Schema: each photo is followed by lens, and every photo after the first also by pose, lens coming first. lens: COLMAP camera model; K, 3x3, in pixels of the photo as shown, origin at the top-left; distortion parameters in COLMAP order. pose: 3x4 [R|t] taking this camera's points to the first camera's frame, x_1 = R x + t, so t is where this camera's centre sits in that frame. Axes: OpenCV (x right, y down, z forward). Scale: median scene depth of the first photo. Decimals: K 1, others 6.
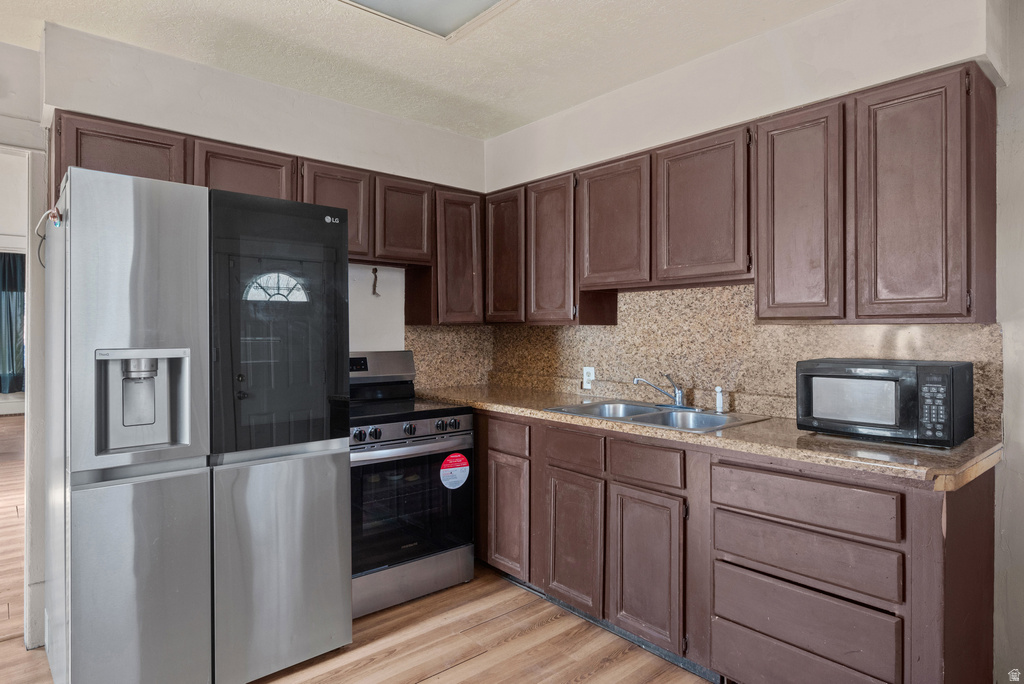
lens RADIAL K [[591.9, 0, 514.8], [0, 591.9, 331.8], [0, 0, 1]] dist [-0.003745, -0.001101]
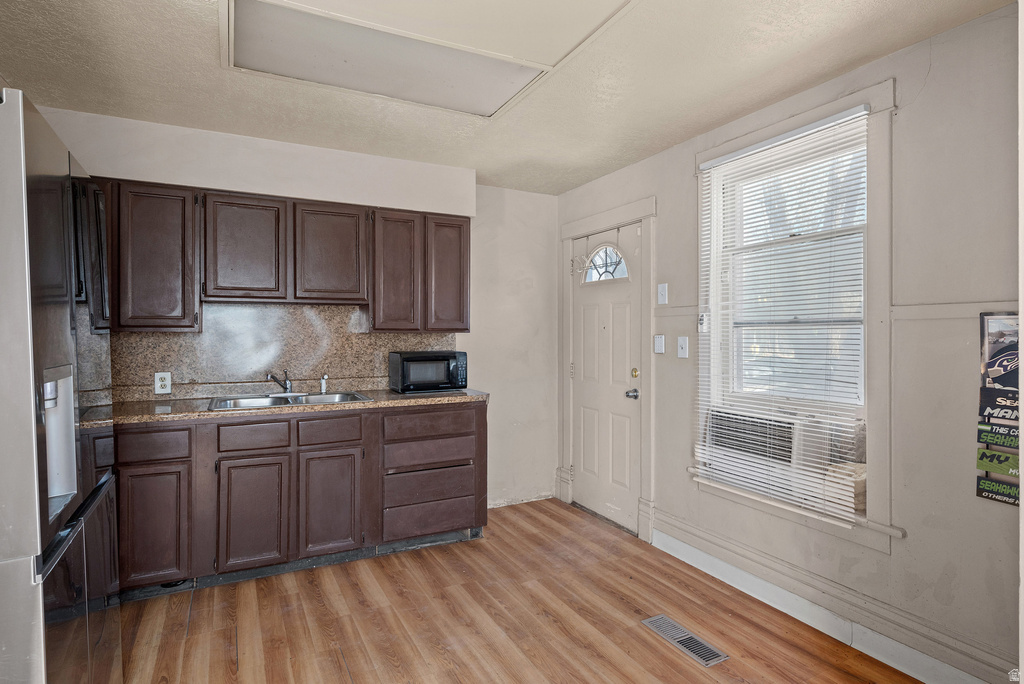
lens RADIAL K [[547.2, 0, 512.3], [0, 547.2, 342.8], [0, 0, 1]] dist [-0.000056, 0.000073]
pose [[0.241056, -0.016290, 0.970375, -0.827120], [0.004345, 0.999867, 0.015706, -0.005733], [-0.970502, 0.000431, 0.241094, 0.225681]]
